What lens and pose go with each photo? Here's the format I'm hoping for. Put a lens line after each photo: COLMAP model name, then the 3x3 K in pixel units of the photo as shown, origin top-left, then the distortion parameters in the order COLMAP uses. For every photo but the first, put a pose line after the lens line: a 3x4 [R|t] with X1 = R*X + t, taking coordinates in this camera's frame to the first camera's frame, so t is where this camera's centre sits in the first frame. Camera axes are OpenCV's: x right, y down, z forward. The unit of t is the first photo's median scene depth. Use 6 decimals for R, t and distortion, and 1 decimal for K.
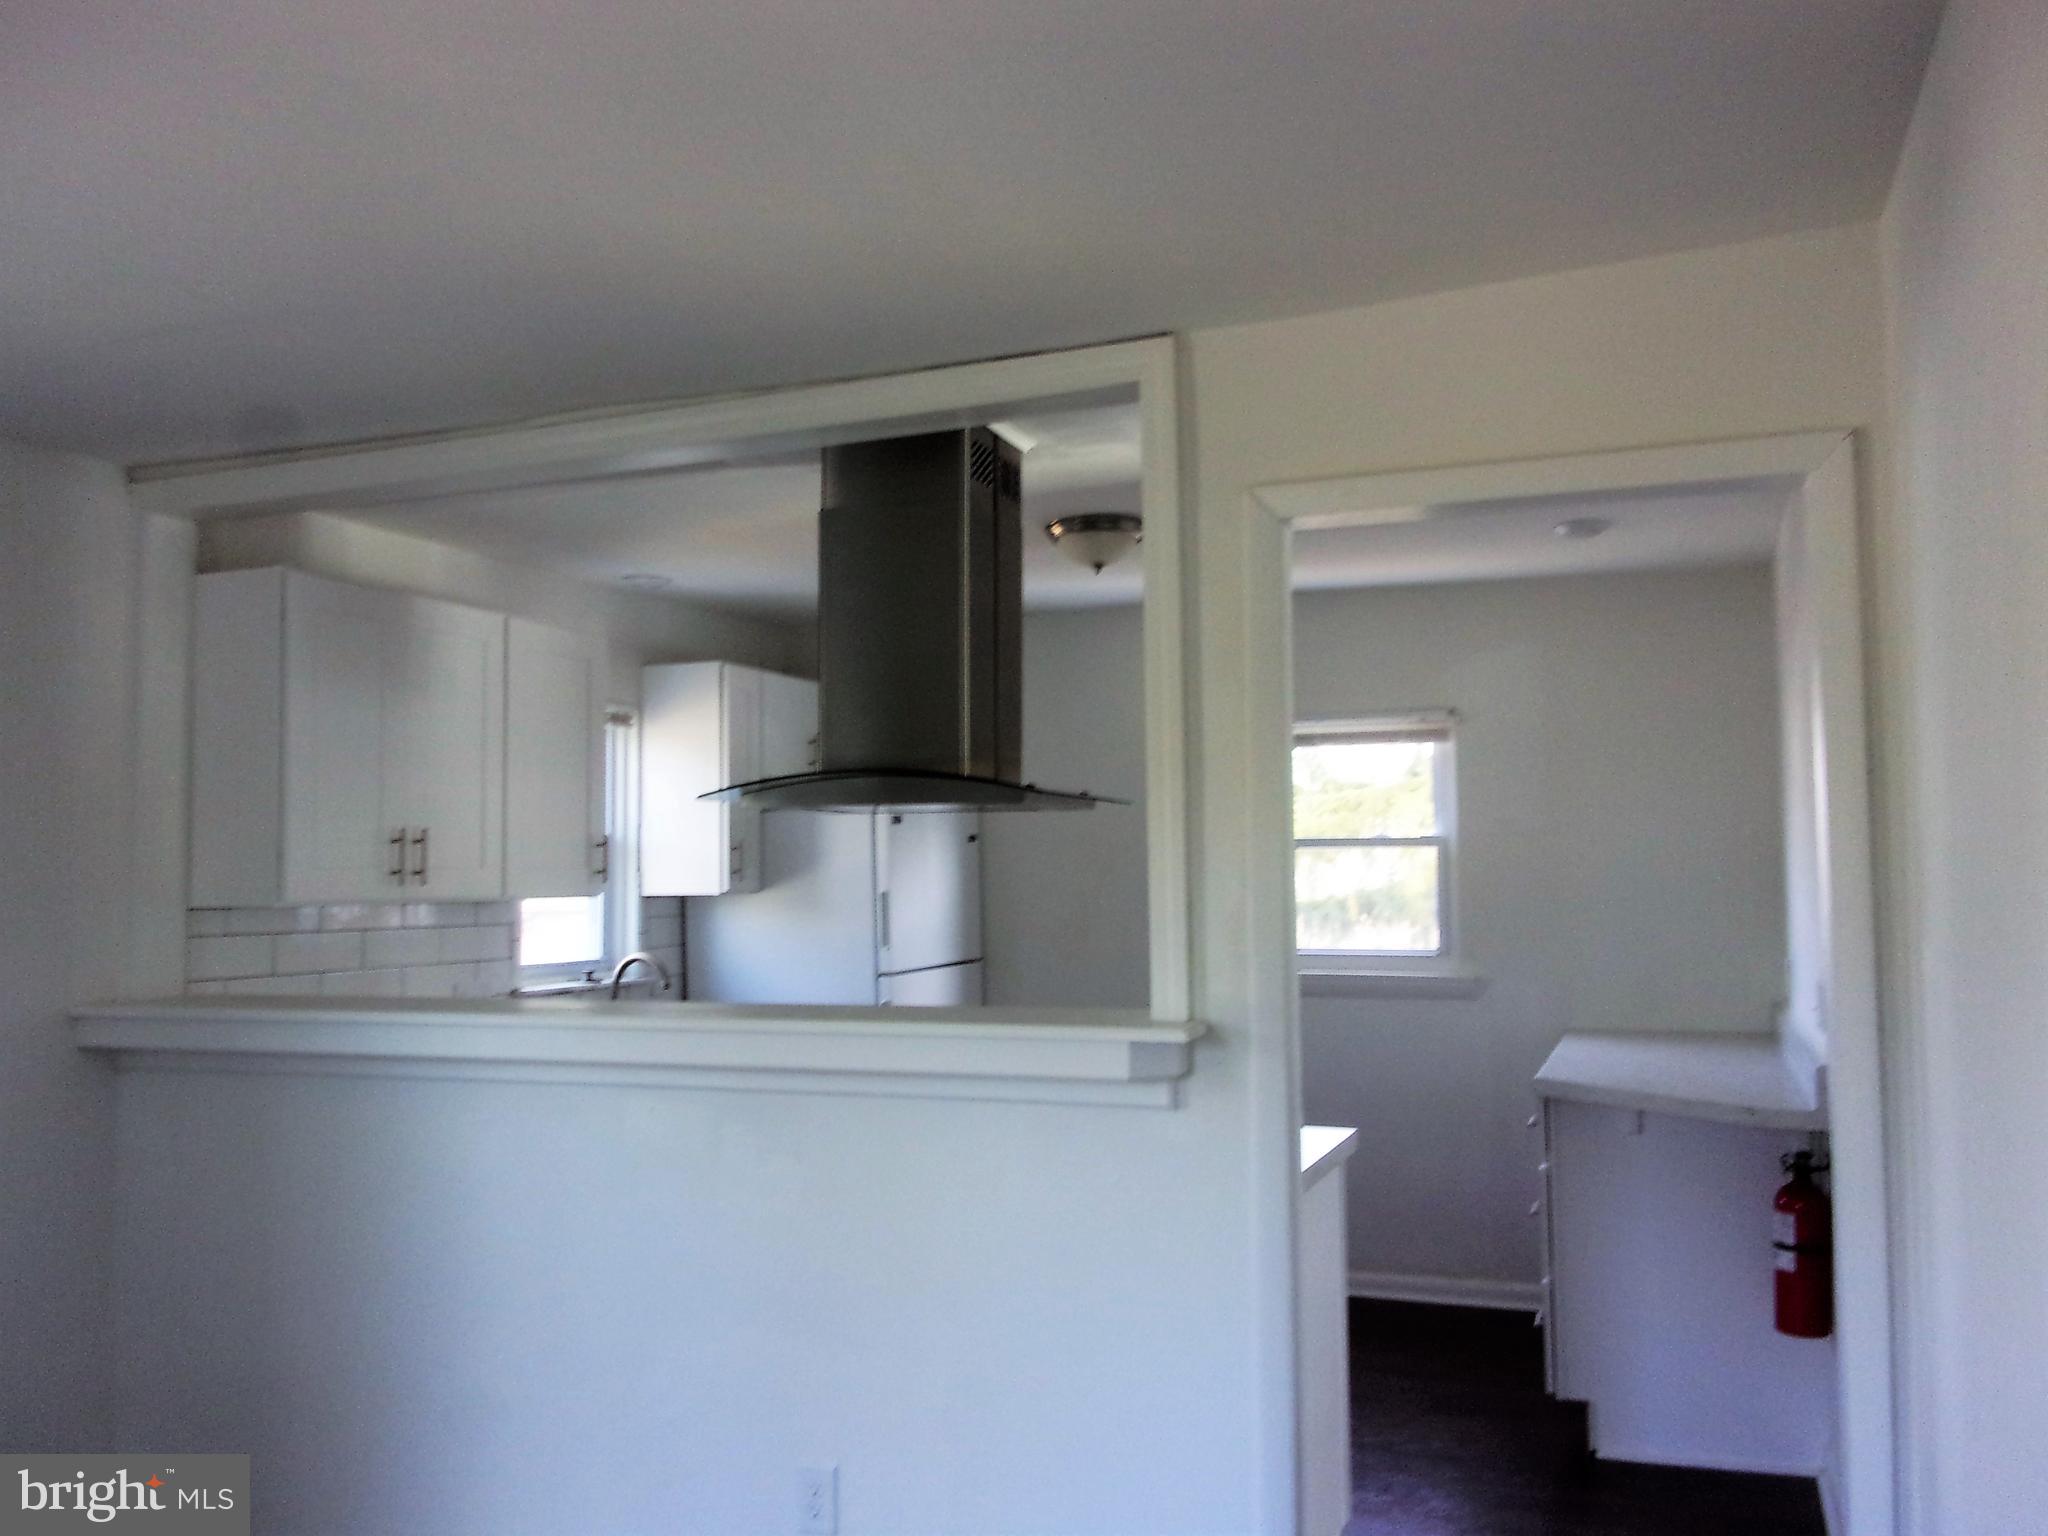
lens RADIAL K [[1736.5, 0, 1024.0], [0, 1736.5, 768.0], [0, 0, 1]] dist [-0.007145, -0.002729]
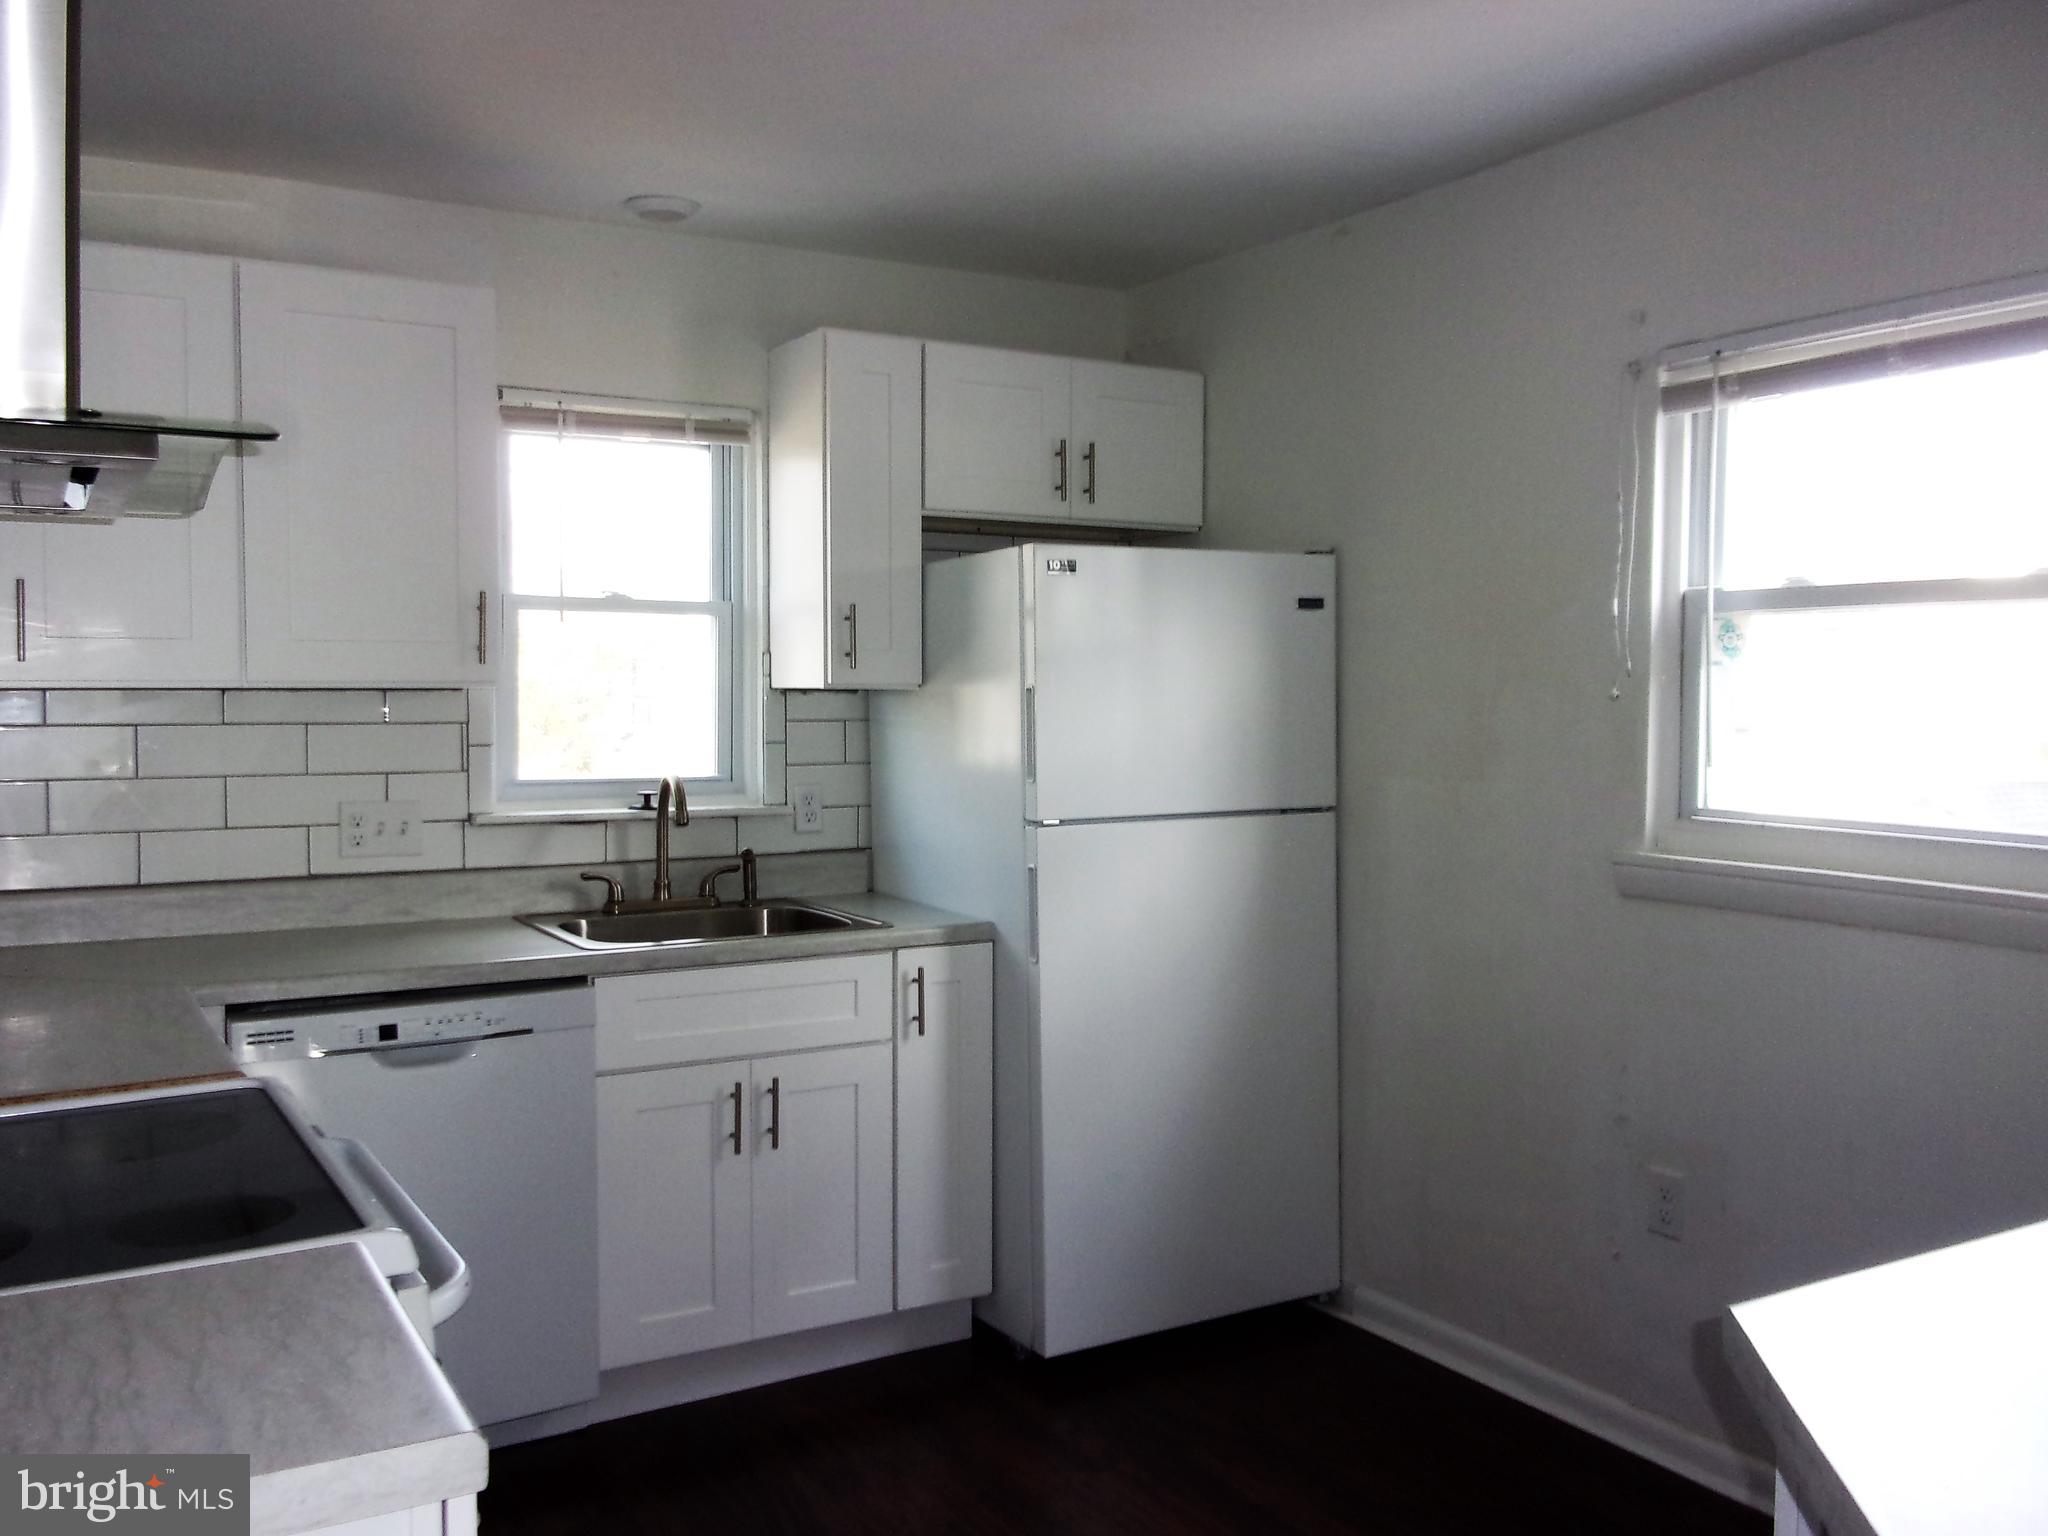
lens RADIAL K [[1736.5, 0, 1024.0], [0, 1736.5, 768.0], [0, 0, 1]] dist [-0.007145, -0.002729]
pose [[0.786812, 0.049722, -0.615187, 0.287060], [0.022433, 0.993787, 0.109013, 0.031864], [0.616785, -0.099573, 0.780808, 0.515386]]
